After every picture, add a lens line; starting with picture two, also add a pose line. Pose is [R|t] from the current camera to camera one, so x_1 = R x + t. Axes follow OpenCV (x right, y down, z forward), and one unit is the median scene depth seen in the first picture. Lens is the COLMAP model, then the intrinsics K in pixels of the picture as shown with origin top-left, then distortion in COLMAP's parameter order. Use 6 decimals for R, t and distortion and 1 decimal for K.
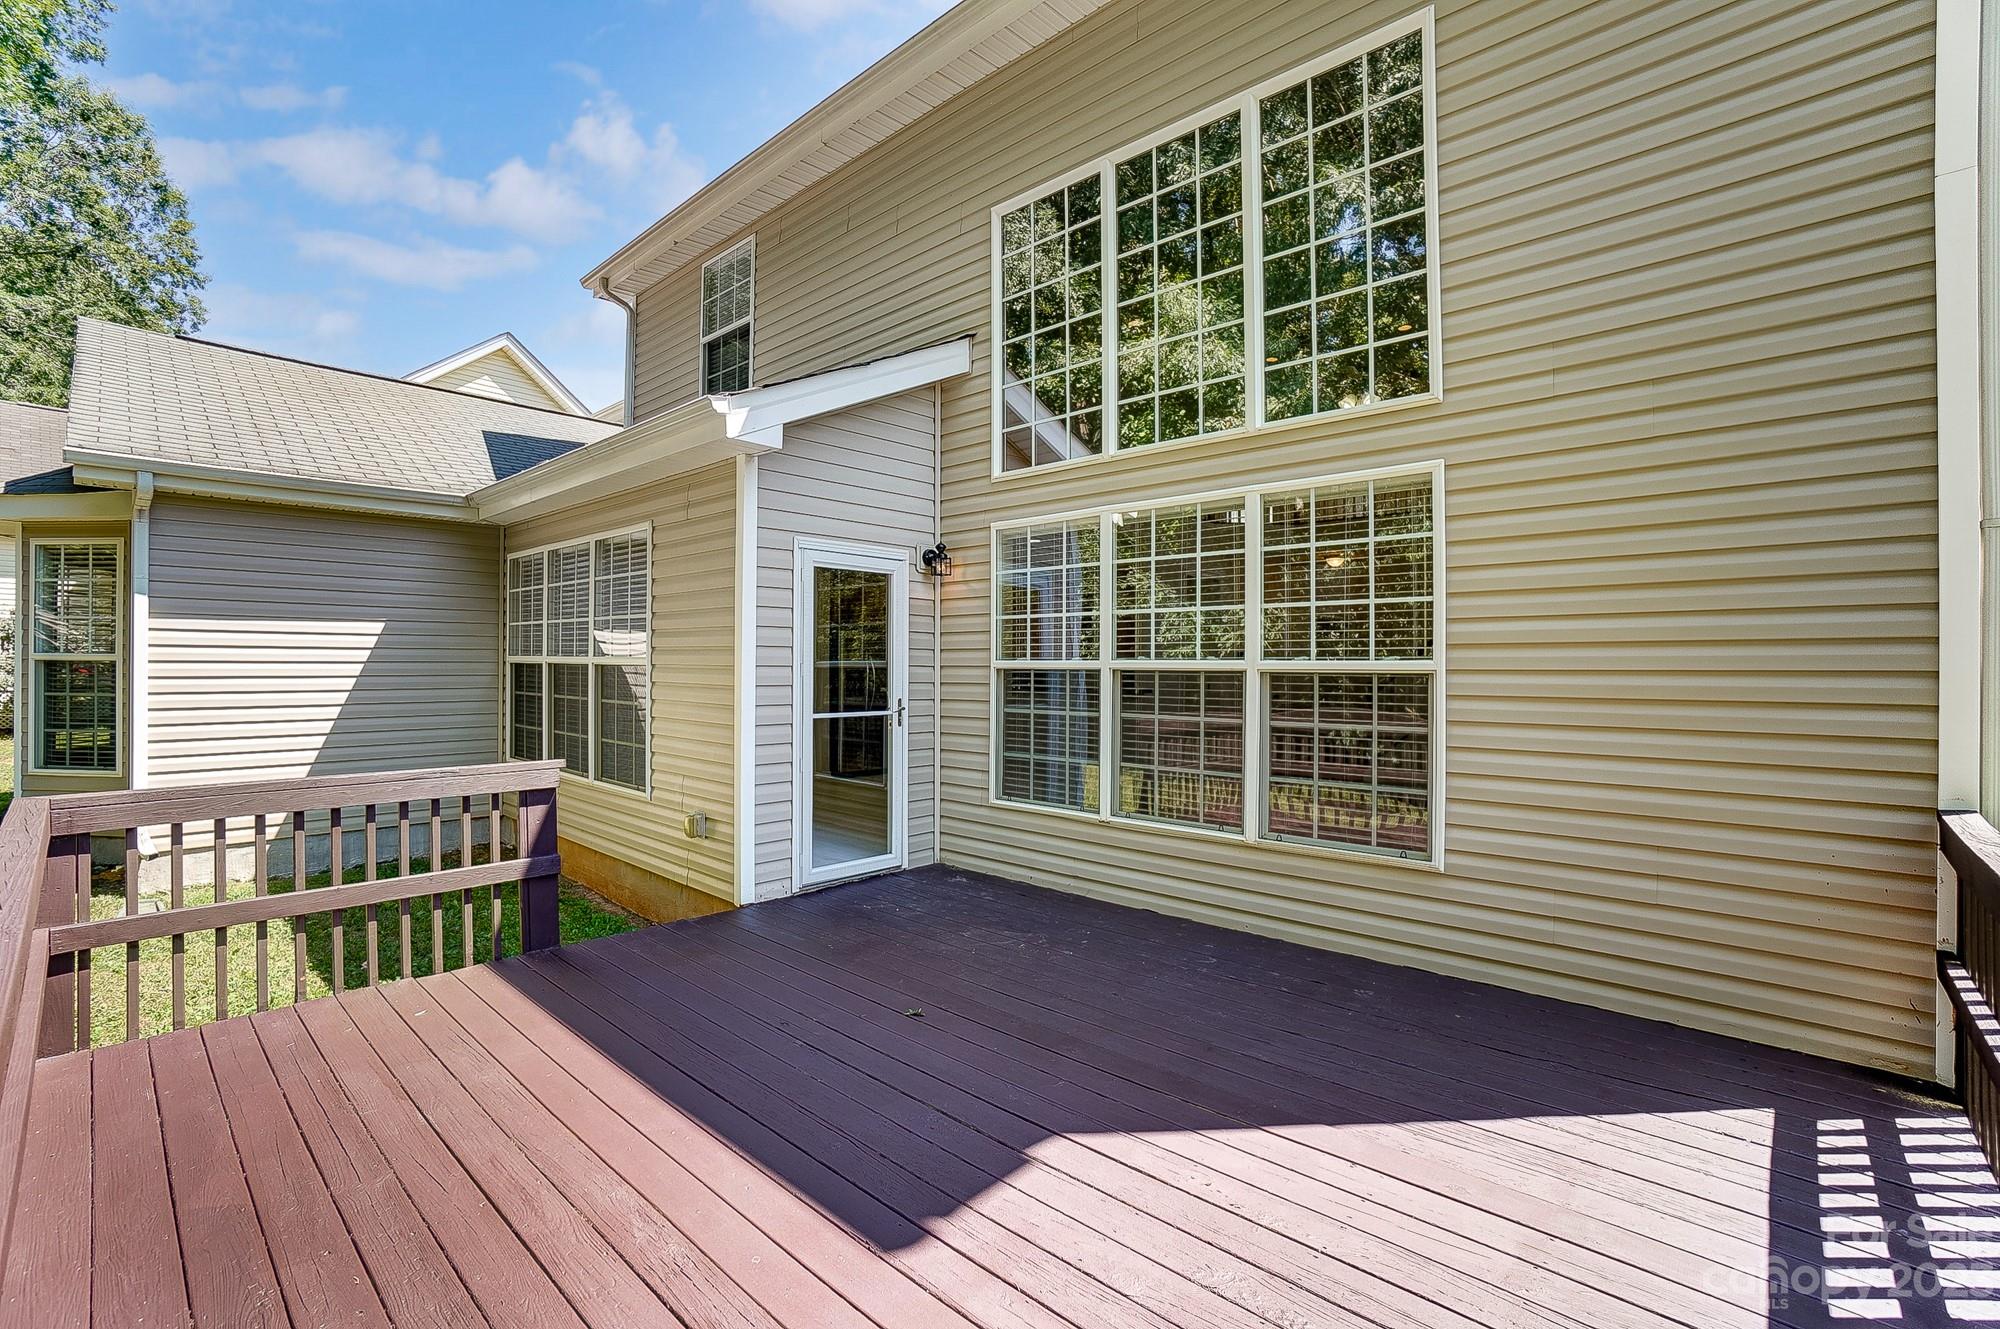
lens RADIAL K [[873.9, 0, 1000.0], [0, 873.9, 664.5], [0, 0, 1]] dist [-0.047995, 0.000019]
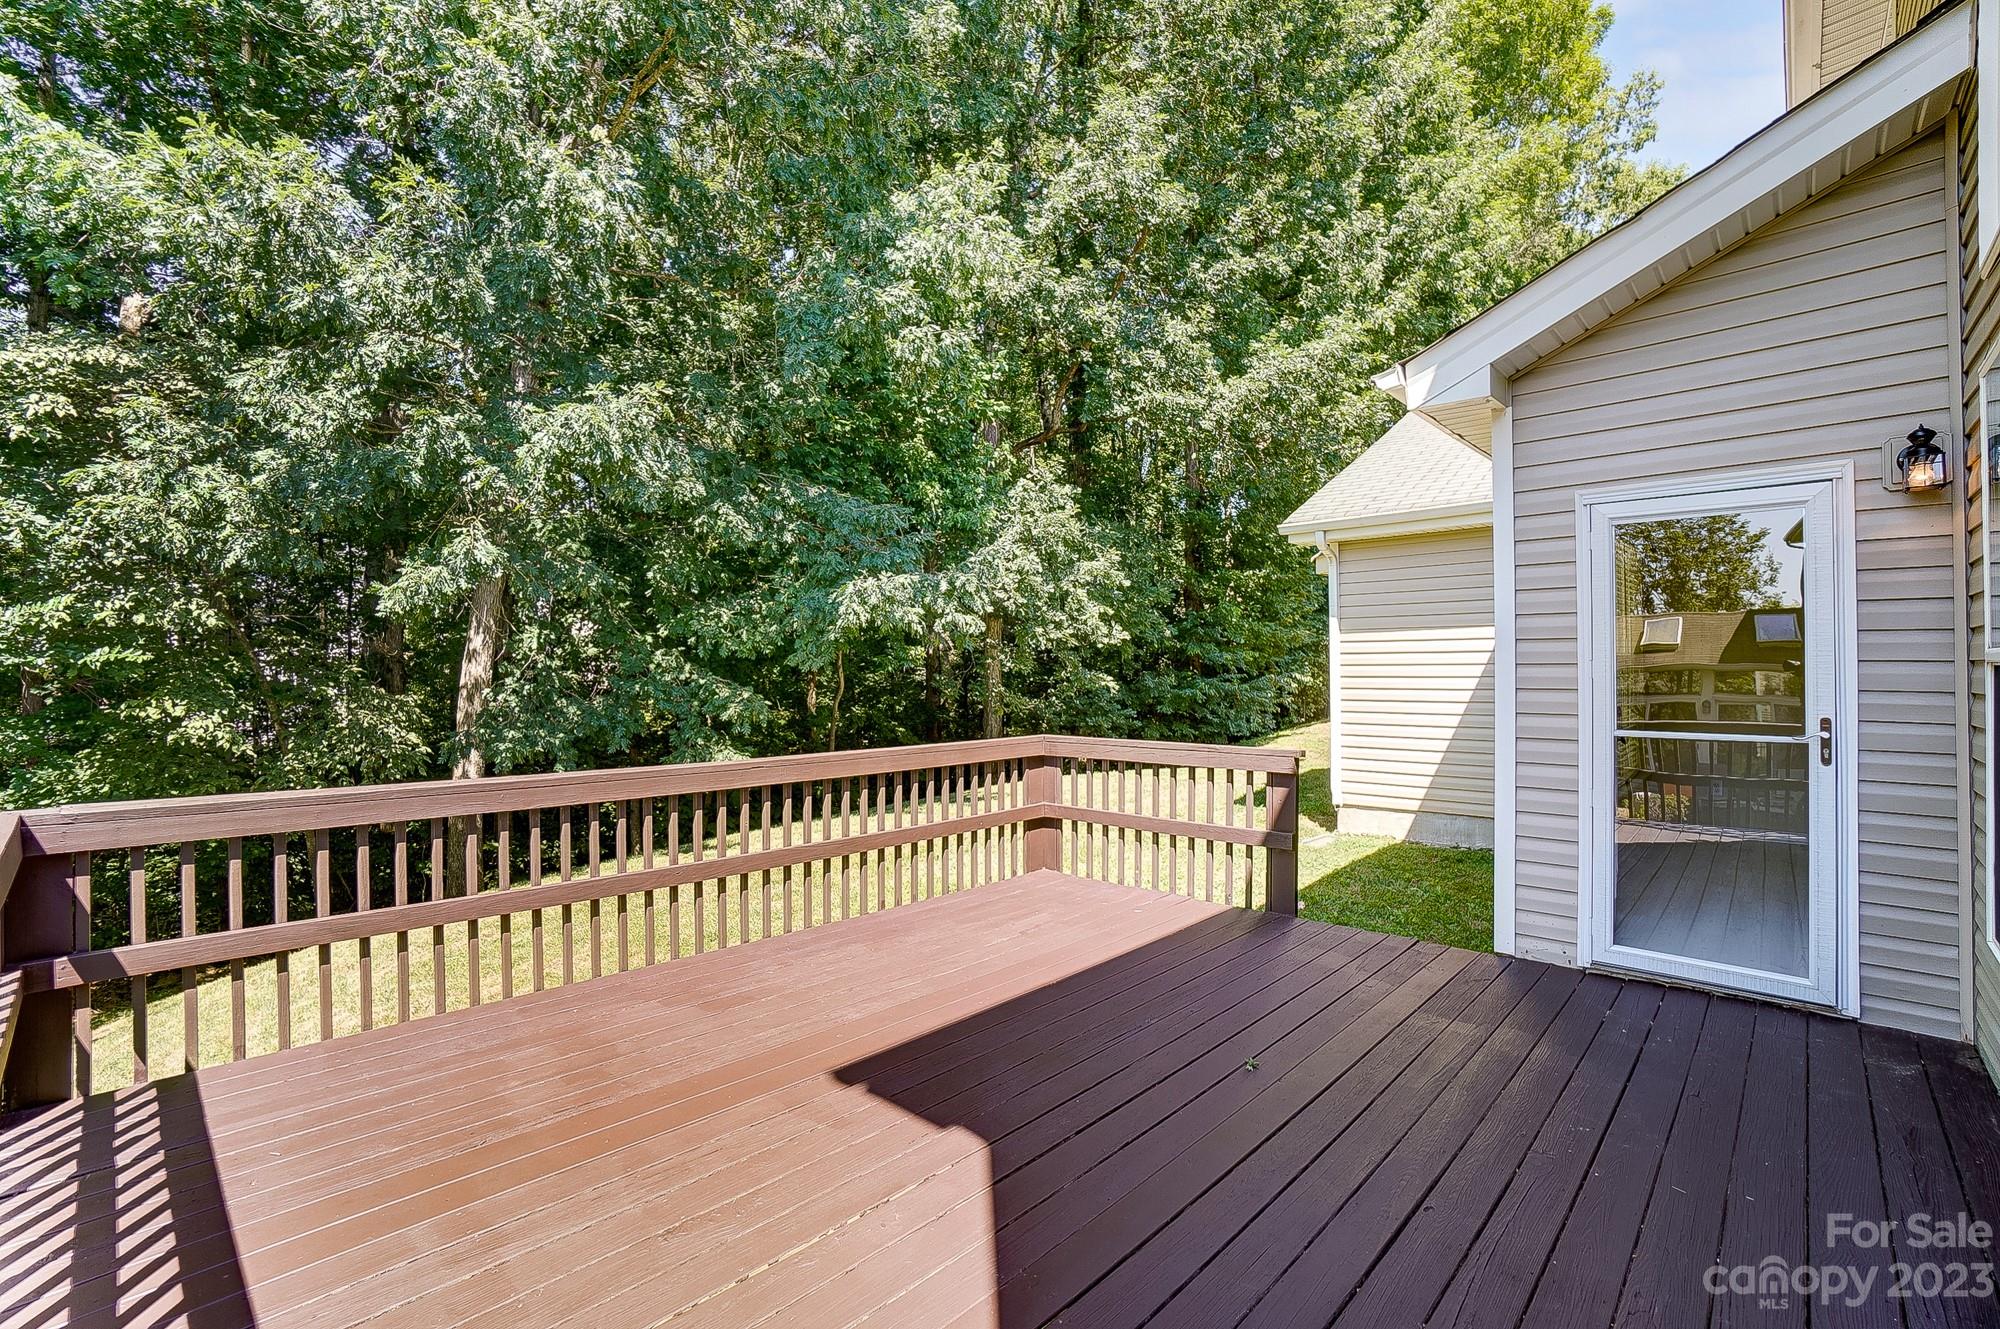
lens RADIAL K [[859.3, 0, 1000.0], [0, 859.3, 664.5], [0, 0, 1]] dist [-0.000779, -0.000118]
pose [[-0.005360, -0.003600, -0.999979, 0.487627], [0.005237, 0.999980, -0.003628, 0.002871], [0.999972, -0.005257, -0.005341, 0.478358]]
